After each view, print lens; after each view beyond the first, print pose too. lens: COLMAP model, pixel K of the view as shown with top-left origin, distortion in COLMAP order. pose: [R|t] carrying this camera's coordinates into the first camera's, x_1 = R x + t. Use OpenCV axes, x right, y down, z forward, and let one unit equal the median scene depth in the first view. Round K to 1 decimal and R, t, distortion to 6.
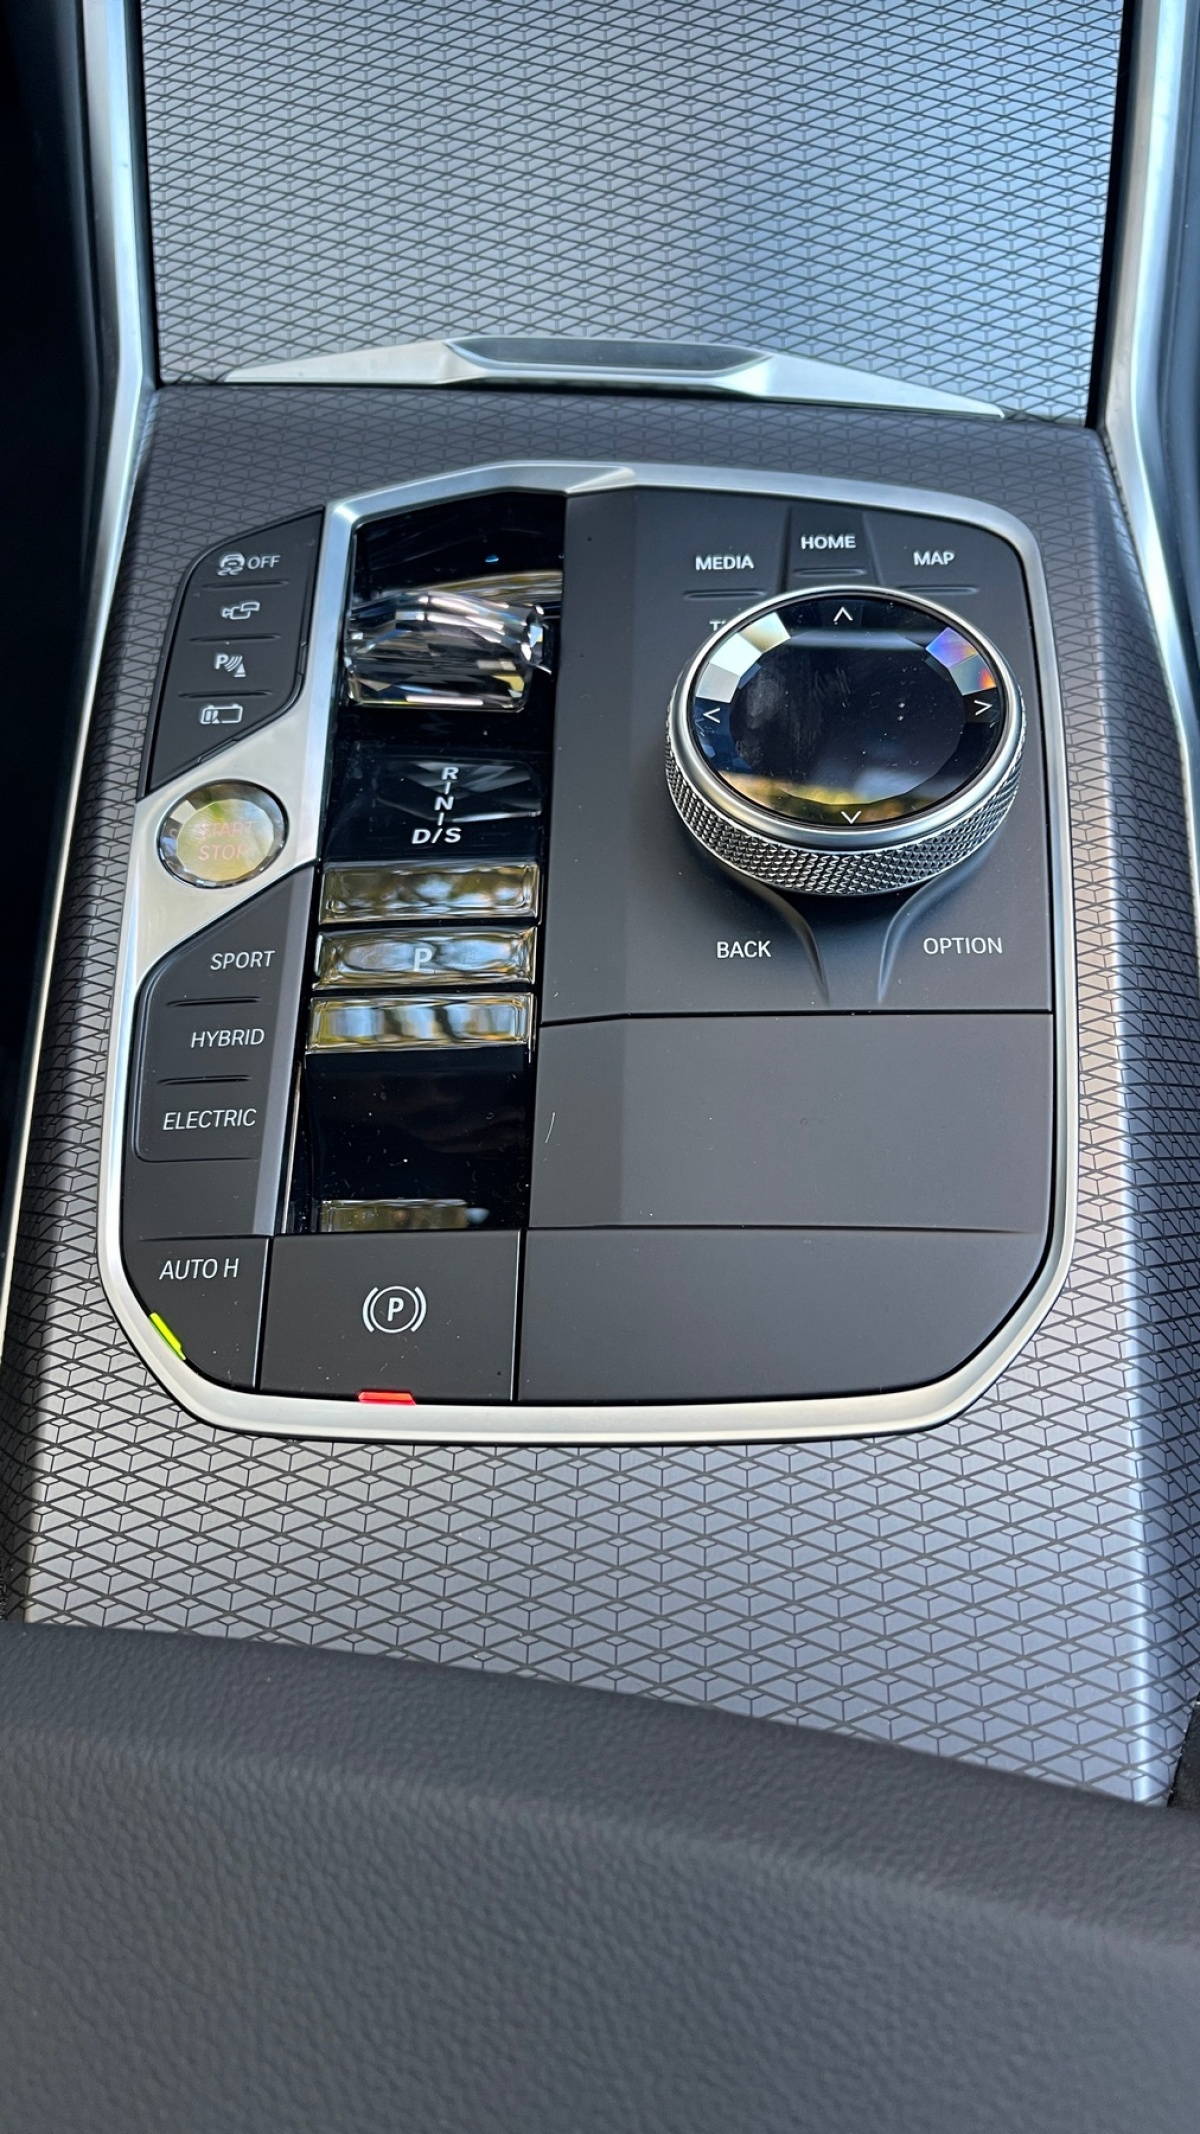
lens RADIAL K [[1615.3, 0, 544.5], [0, 1615.3, 1066.8], [0, 0, 1]] dist [0.004938, 0.000071]
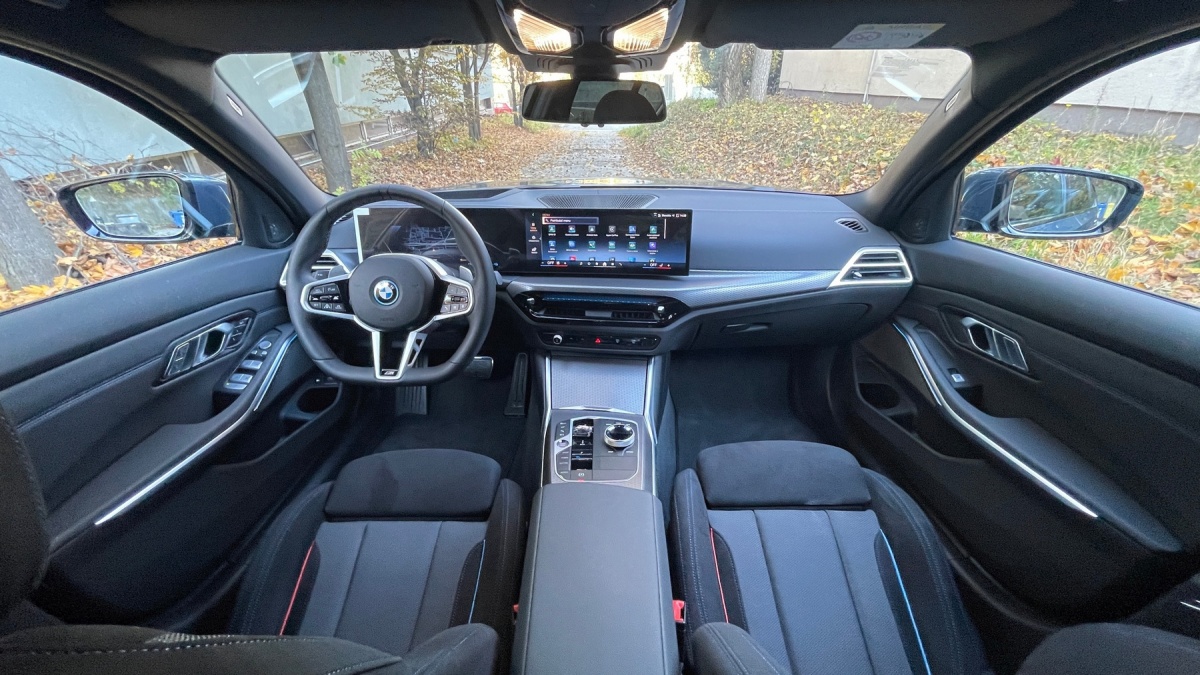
lens RADIAL K [[476.8, 0, 605.6], [0, 476.8, 339.7], [0, 0, 1]] dist [0.007476, -0.029679]
pose [[0.995168, 0.055160, 0.081228, -0.207104], [0.003413, 0.807347, -0.590067, 1.149869], [-0.098127, 0.587493, 0.803258, -1.954944]]
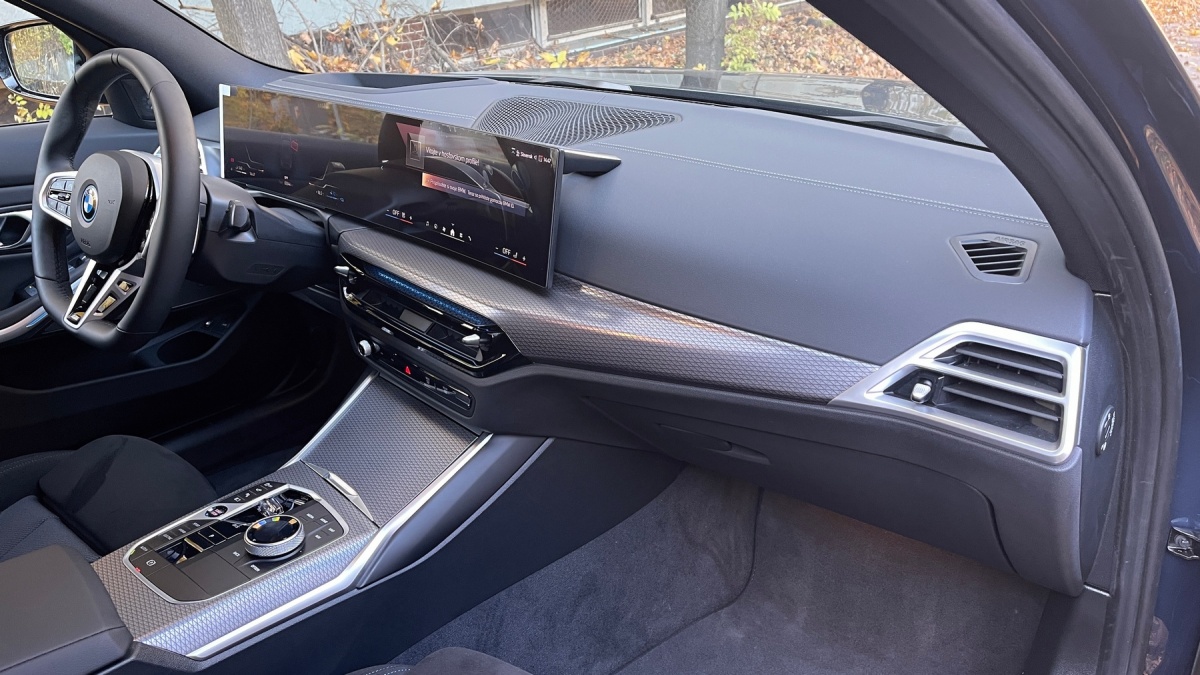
lens RADIAL K [[908.3, 0, 623.9], [0, 908.3, 340.2], [0, 0, 1]] dist [0.004938, 0.000071]
pose [[0.788006, 0.313057, -0.530134, 2.647150], [-0.565200, 0.709272, -0.421286, -0.022305], [0.244123, 0.631608, 0.735850, -1.594818]]
